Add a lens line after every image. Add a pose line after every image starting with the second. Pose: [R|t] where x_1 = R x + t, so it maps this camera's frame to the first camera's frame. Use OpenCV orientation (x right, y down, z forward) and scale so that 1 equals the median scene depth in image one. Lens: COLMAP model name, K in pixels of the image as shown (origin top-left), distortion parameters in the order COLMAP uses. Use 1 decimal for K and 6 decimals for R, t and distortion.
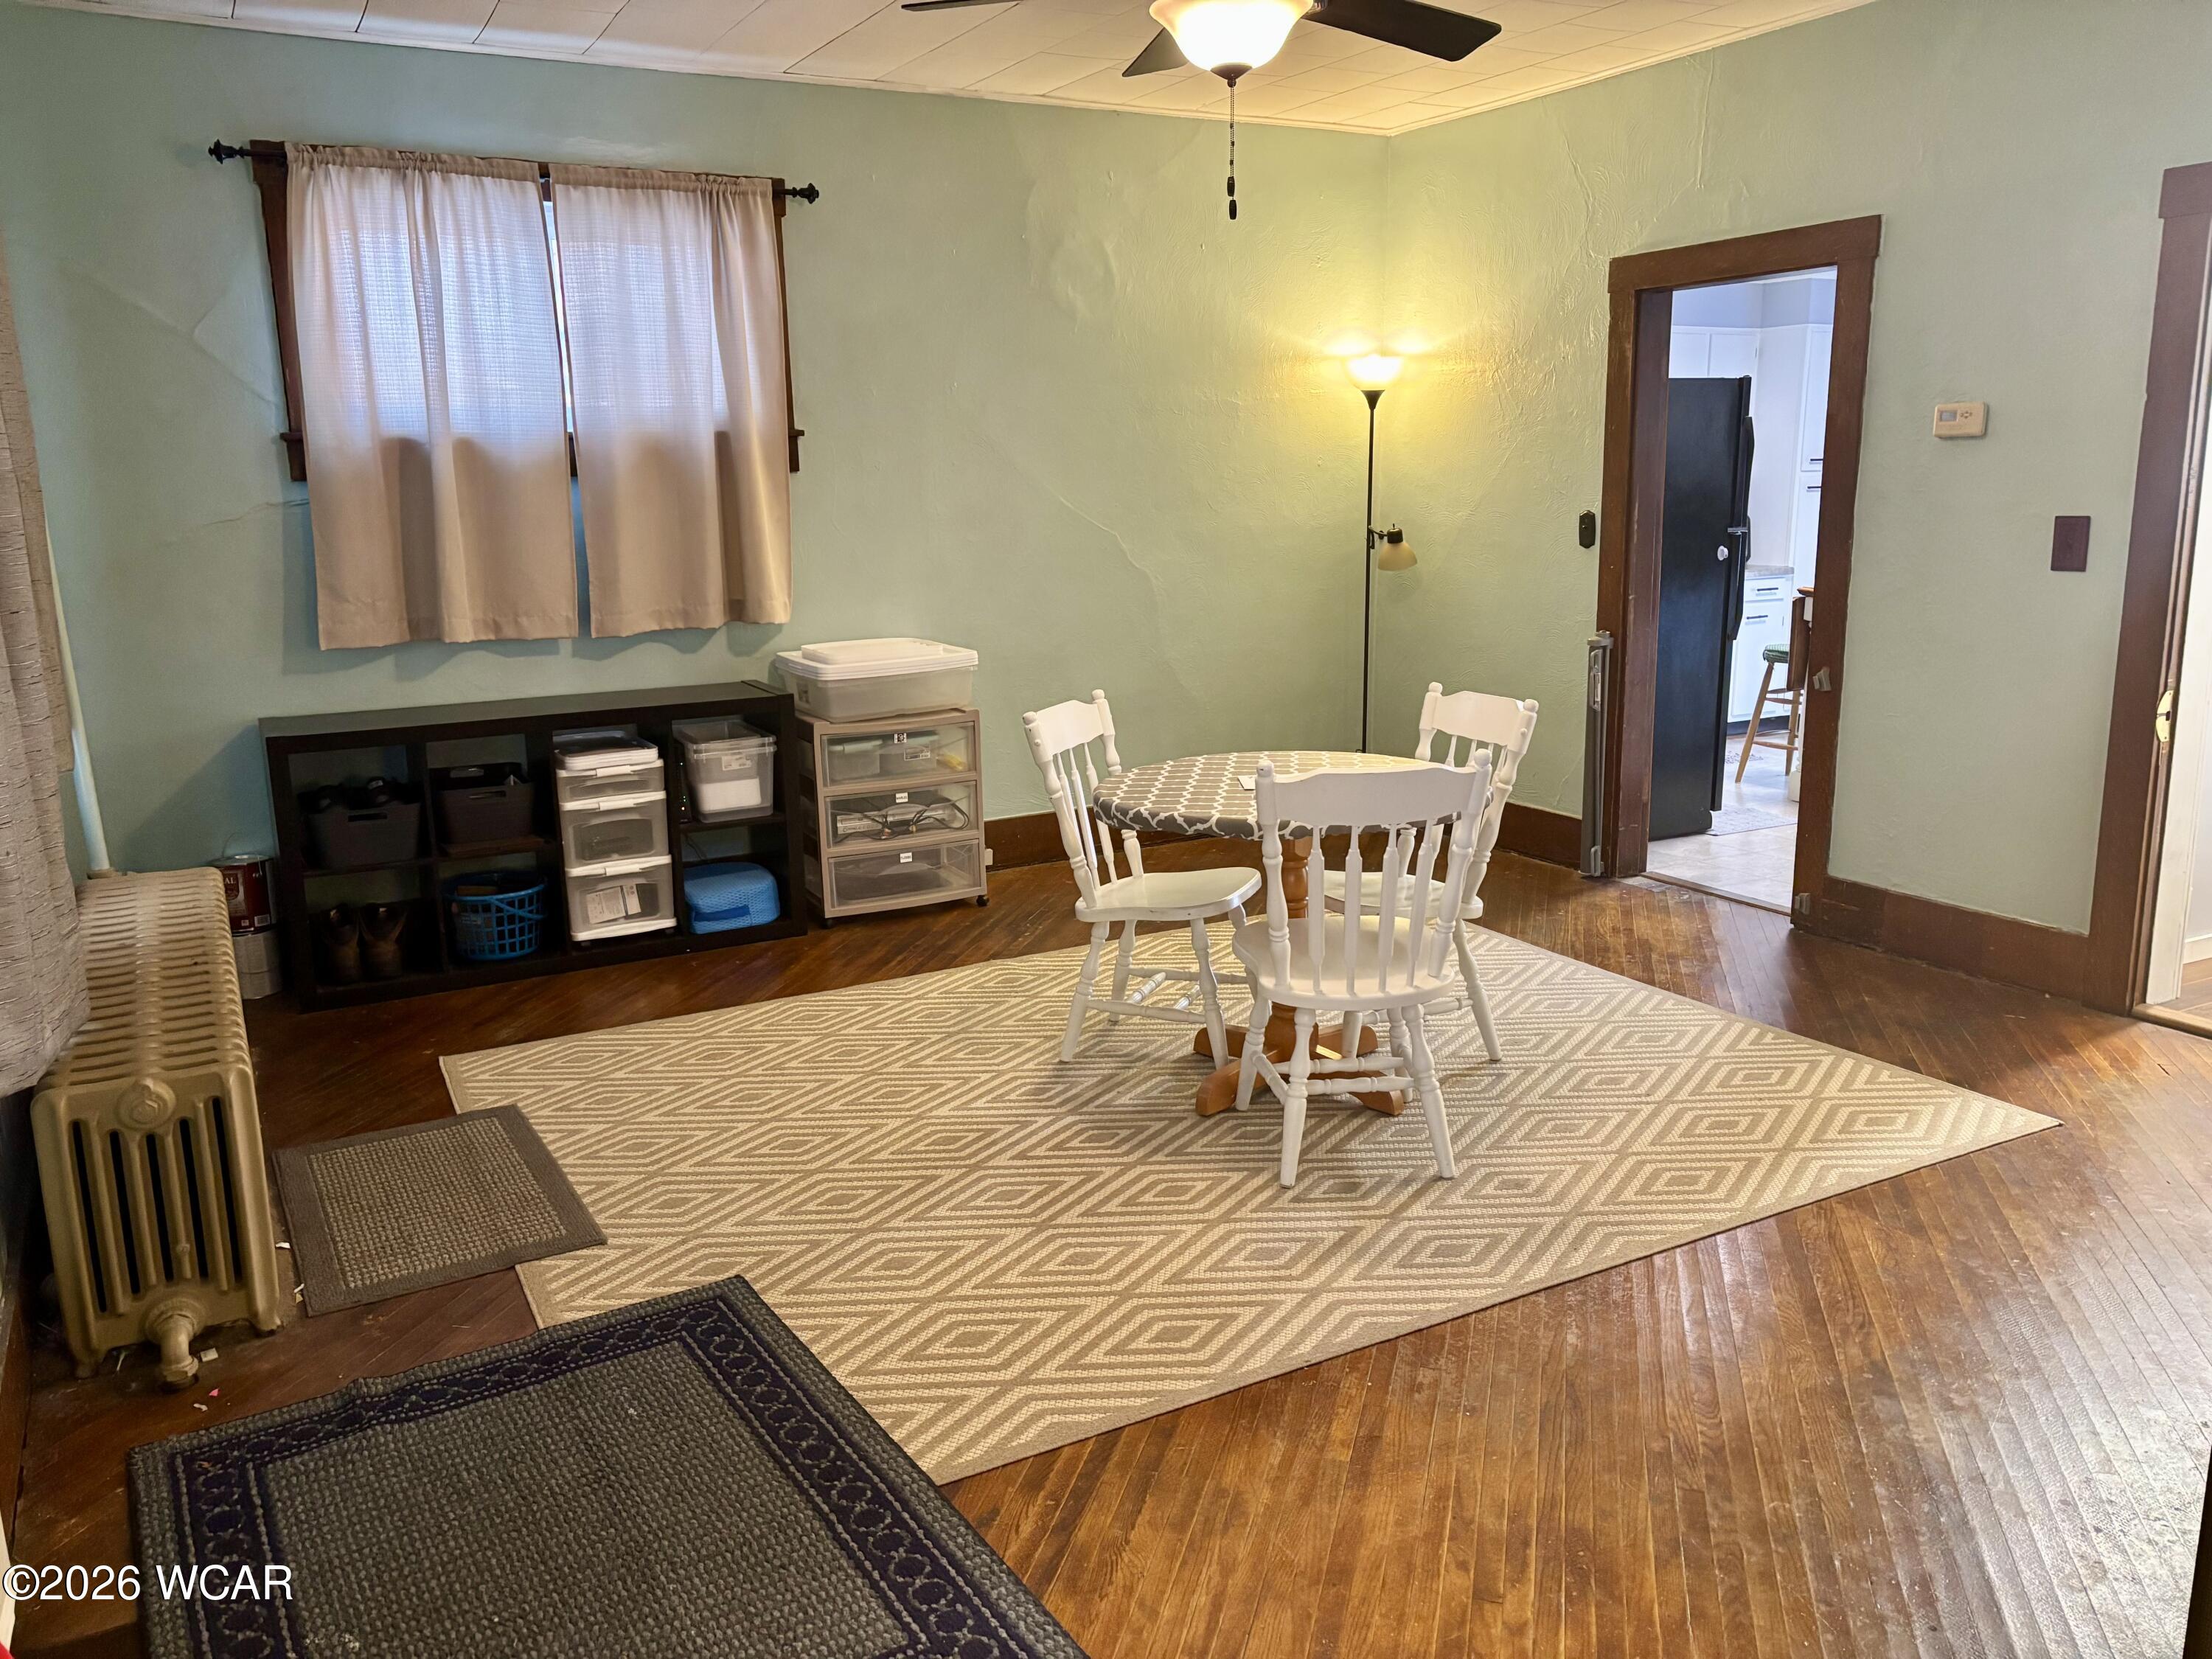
lens RADIAL K [[1662.0, 0, 1107.5], [0, 1662.0, 831.3], [0, 0, 1]] dist [0.046426, -0.051107]
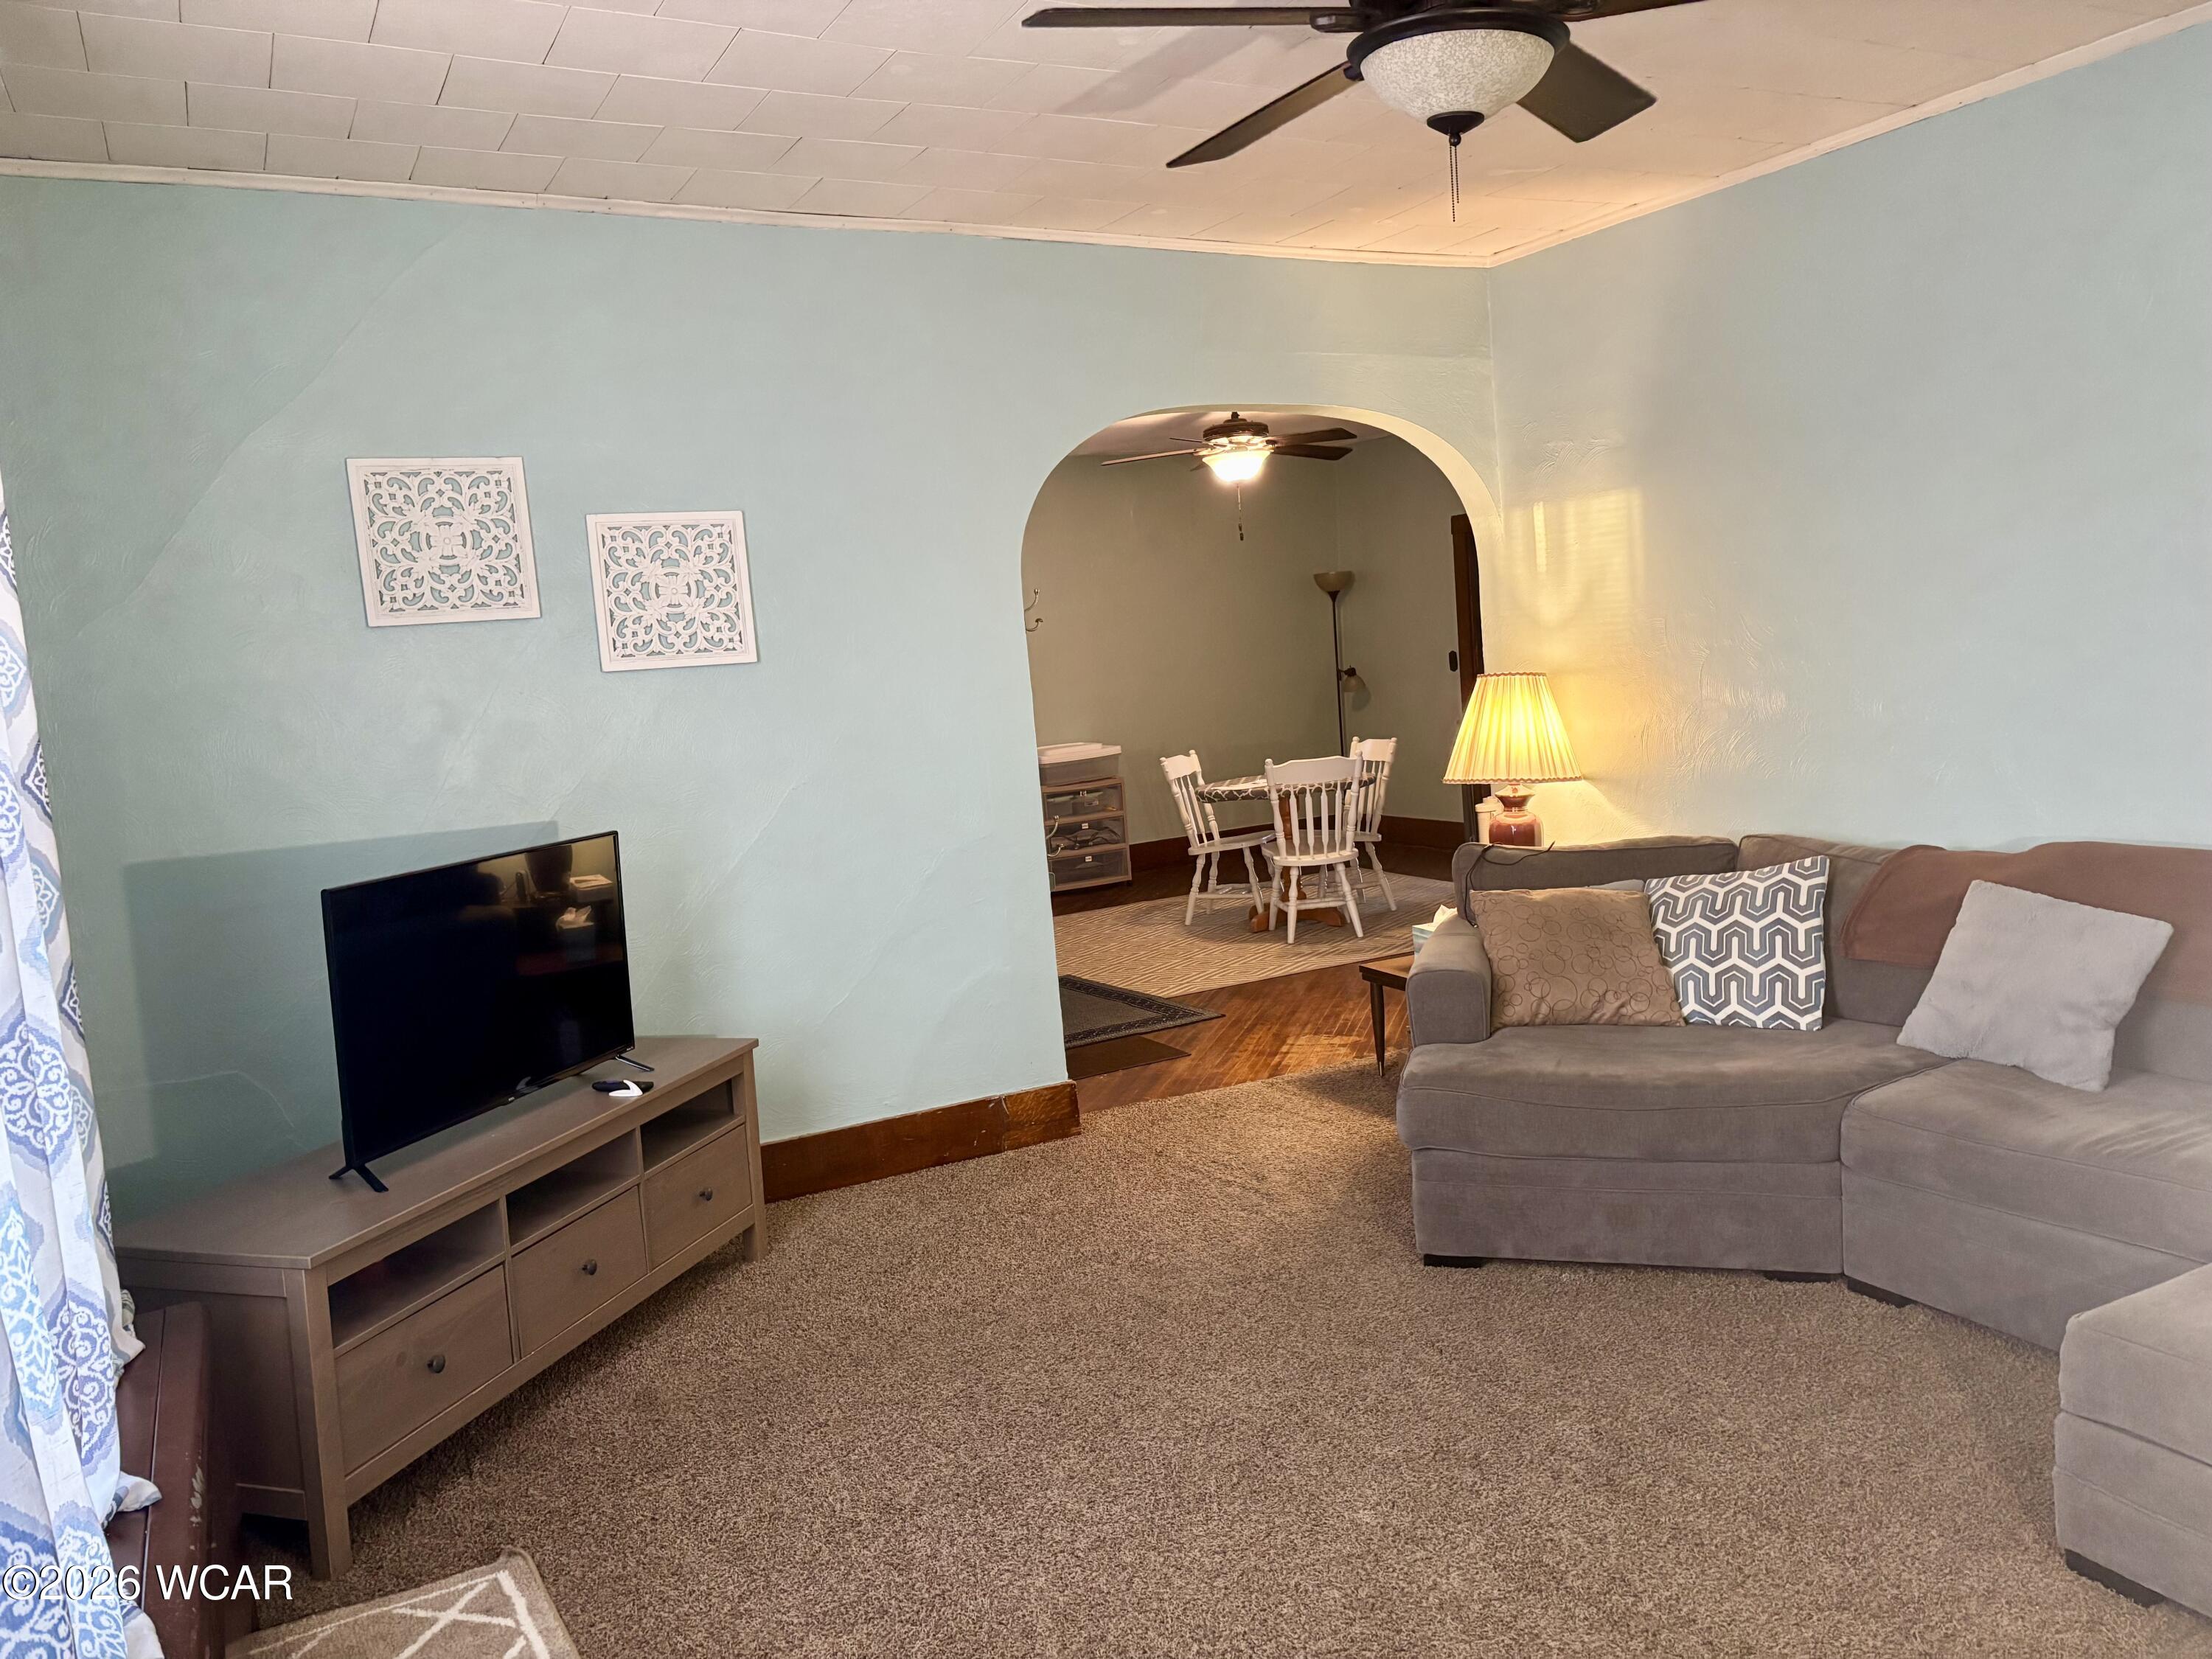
lens RADIAL K [[1662.0, 0, 1107.5], [0, 1662.0, 831.3], [0, 0, 1]] dist [0.046426, -0.051107]
pose [[0.997660, -0.059965, -0.032830, -0.048300], [0.056365, 0.993254, -0.101334, 0.218182], [0.038685, 0.099246, 0.994311, -1.046870]]
